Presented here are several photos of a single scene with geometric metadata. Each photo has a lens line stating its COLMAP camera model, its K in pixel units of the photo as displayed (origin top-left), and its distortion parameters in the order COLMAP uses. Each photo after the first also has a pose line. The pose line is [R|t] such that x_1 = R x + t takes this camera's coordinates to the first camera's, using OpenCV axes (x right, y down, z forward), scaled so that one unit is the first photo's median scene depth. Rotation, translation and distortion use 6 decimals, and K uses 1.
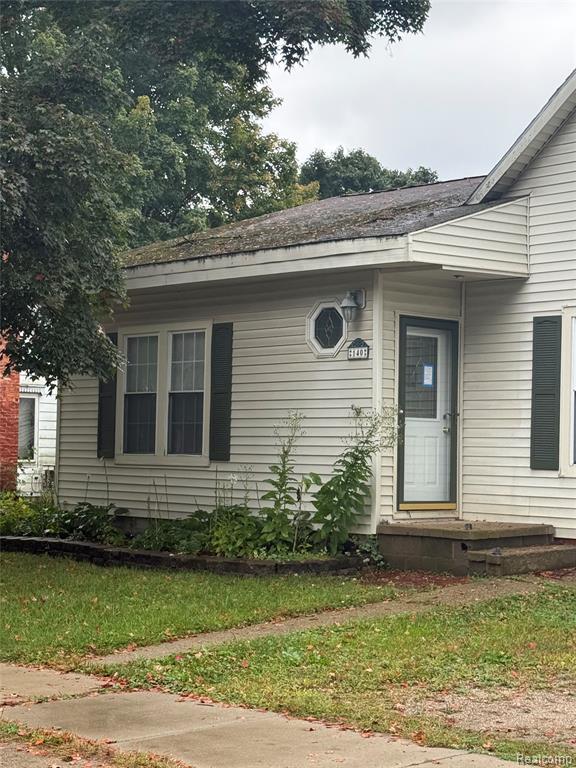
lens RADIAL K [[1442.4, 0, 288.0], [0, 1442.4, 384.0], [0, 0, 1]] dist [0.187434, 0.011465]
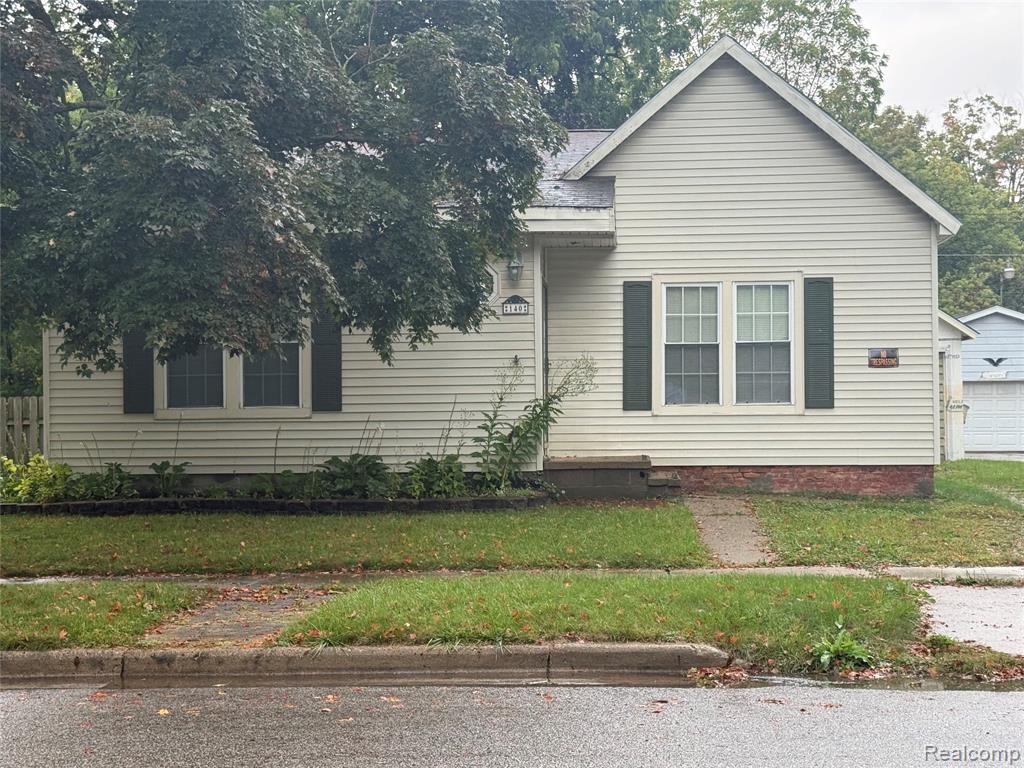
lens RADIAL K [[1660.2, 0, 512.0], [0, 1660.2, 384.0], [0, 0, 1]] dist [0.137037, -0.012563]
pose [[0.738555, -0.009881, 0.674120, -0.808097], [-0.008488, 0.999677, 0.023952, 0.005731], [-0.674139, -0.023412, 0.738233, 0.061735]]
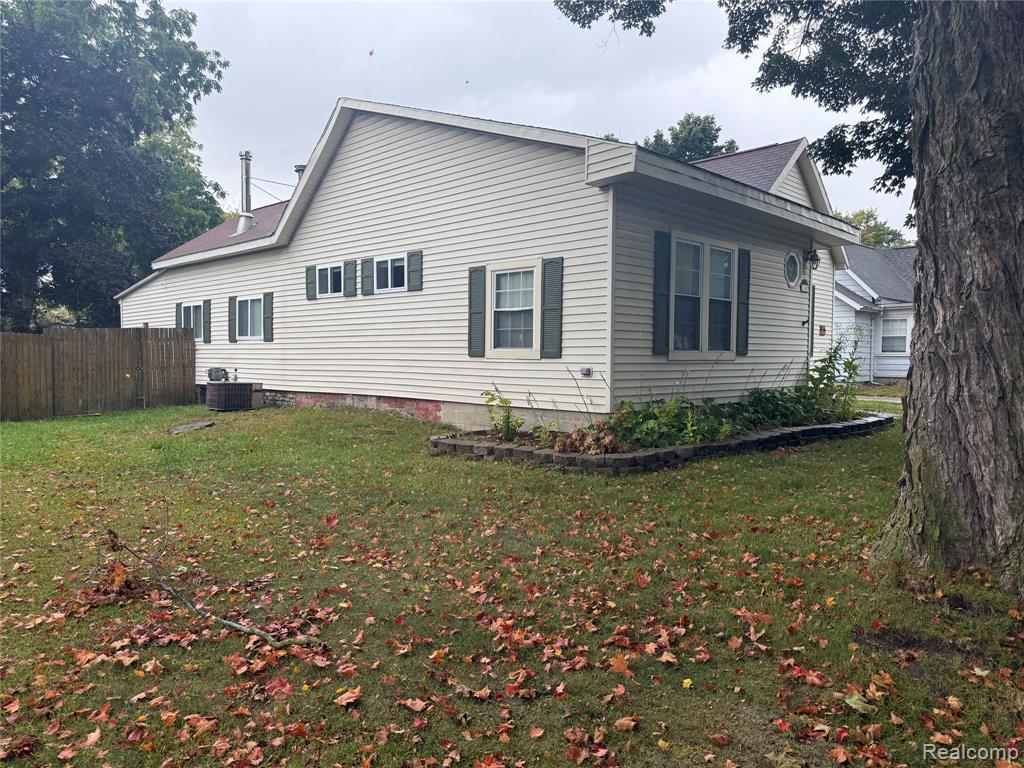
lens RADIAL K [[715.1, 0, 514.3], [0, 715.1, 397.9], [0, 0, 1]] dist [0.088583, -0.127661]
pose [[-0.047588, -0.084743, 0.995266, -0.766123], [-0.060226, 0.994825, 0.081826, 0.055400], [-0.997050, -0.056047, -0.052446, 1.361855]]
